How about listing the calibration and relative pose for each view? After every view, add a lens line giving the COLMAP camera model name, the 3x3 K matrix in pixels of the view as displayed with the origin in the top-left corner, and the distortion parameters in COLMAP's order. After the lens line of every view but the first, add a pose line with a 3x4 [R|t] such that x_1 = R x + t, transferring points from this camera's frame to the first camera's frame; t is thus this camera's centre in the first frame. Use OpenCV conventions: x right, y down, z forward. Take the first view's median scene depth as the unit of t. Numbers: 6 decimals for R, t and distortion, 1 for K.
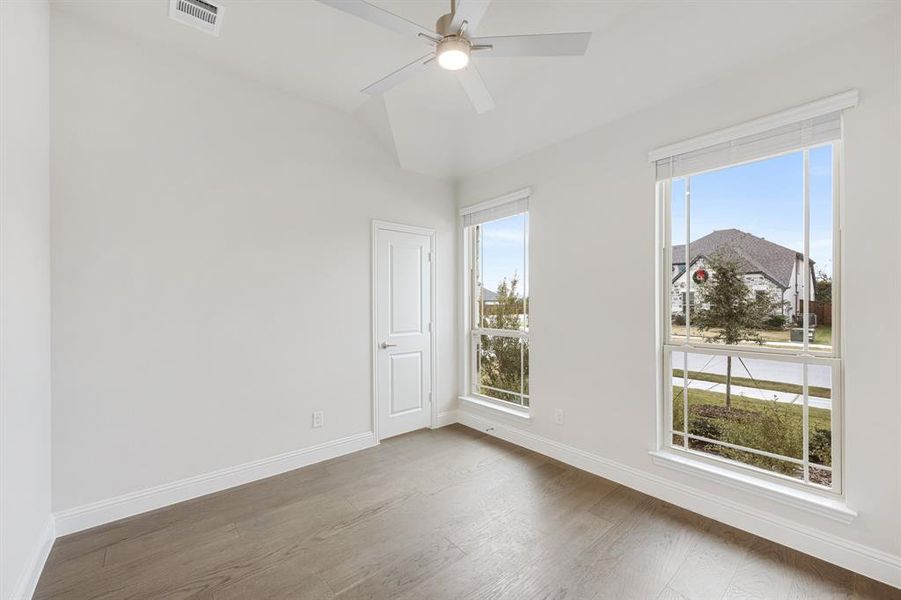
lens RADIAL K [[351.4, 0, 452.8], [0, 351.4, 303.6], [0, 0, 1]] dist [-0.013591, 0.000068]
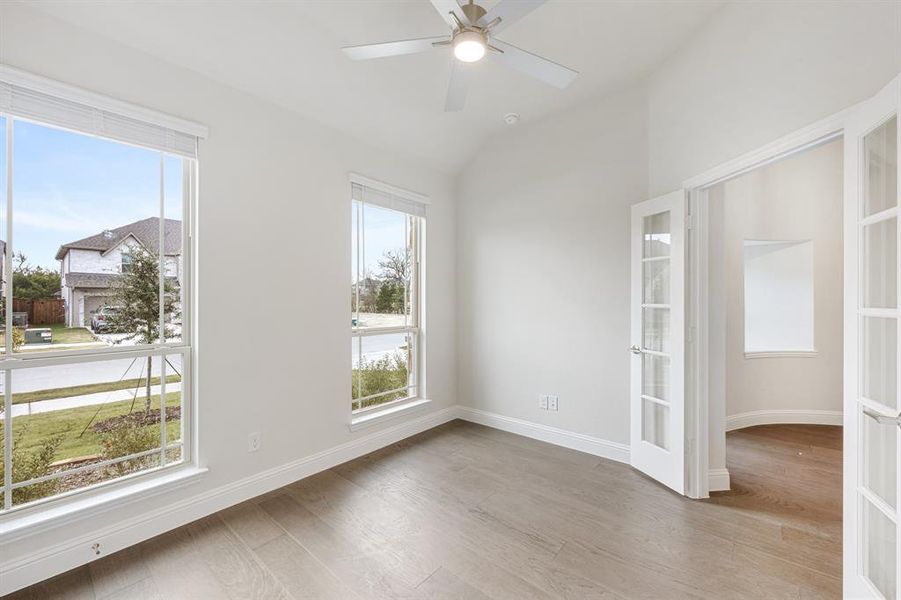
lens RADIAL K [[369.7, 0, 452.3], [0, 369.7, 298.6], [0, 0, 1]] dist [0.003789, 0.000253]
pose [[-0.165235, 0.000167, 0.986254, -0.318215], [0.000212, 1.000000, -0.000134, -0.001719], [-0.986254, 0.000186, -0.165235, 0.368214]]
